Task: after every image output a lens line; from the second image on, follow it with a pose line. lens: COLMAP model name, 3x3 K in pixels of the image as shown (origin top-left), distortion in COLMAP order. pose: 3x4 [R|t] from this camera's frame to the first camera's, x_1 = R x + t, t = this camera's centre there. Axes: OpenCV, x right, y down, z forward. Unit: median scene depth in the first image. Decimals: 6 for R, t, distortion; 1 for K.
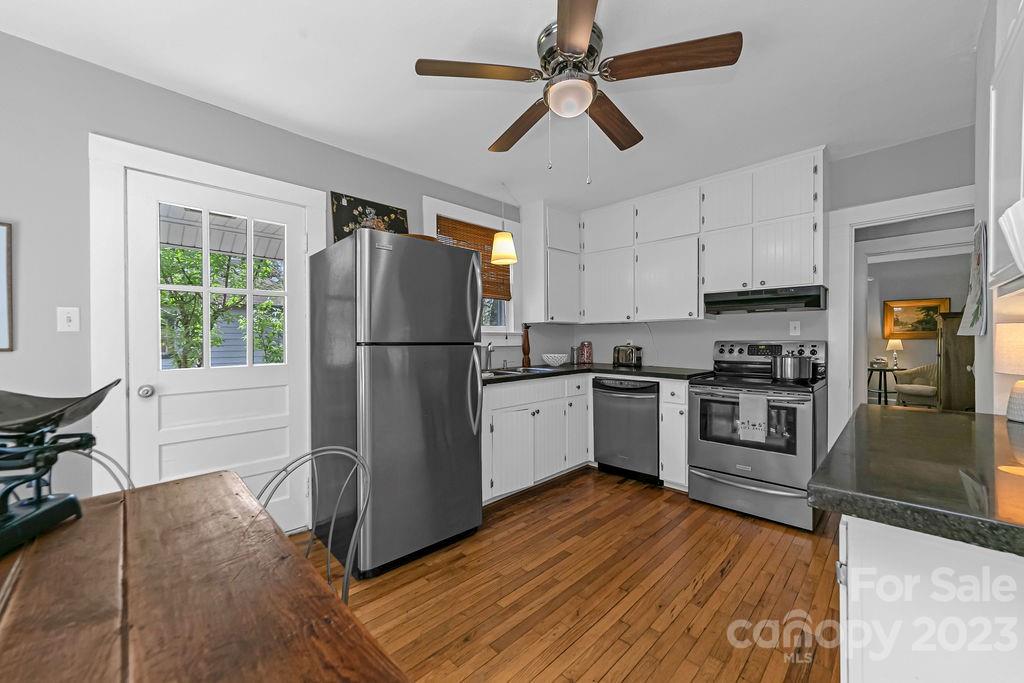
lens RADIAL K [[398.2, 0, 513.9], [0, 398.2, 336.9], [0, 0, 1]] dist [-0.003333, 0.004926]
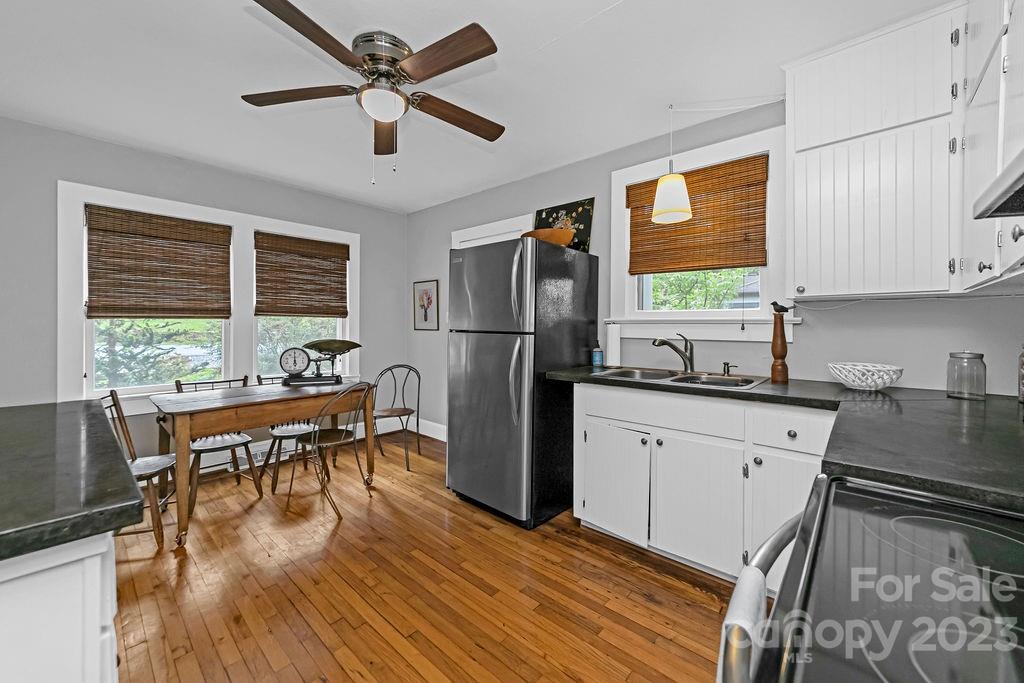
lens RADIAL K [[398.2, 0, 503.9], [0, 398.2, 323.4], [0, 0, 1]] dist [-0.003333, 0.004926]
pose [[0.049799, -0.000347, -0.998759, 0.773706], [-0.001346, 0.999999, -0.000414, -0.004946], [0.998758, 0.001365, 0.049798, 0.800673]]
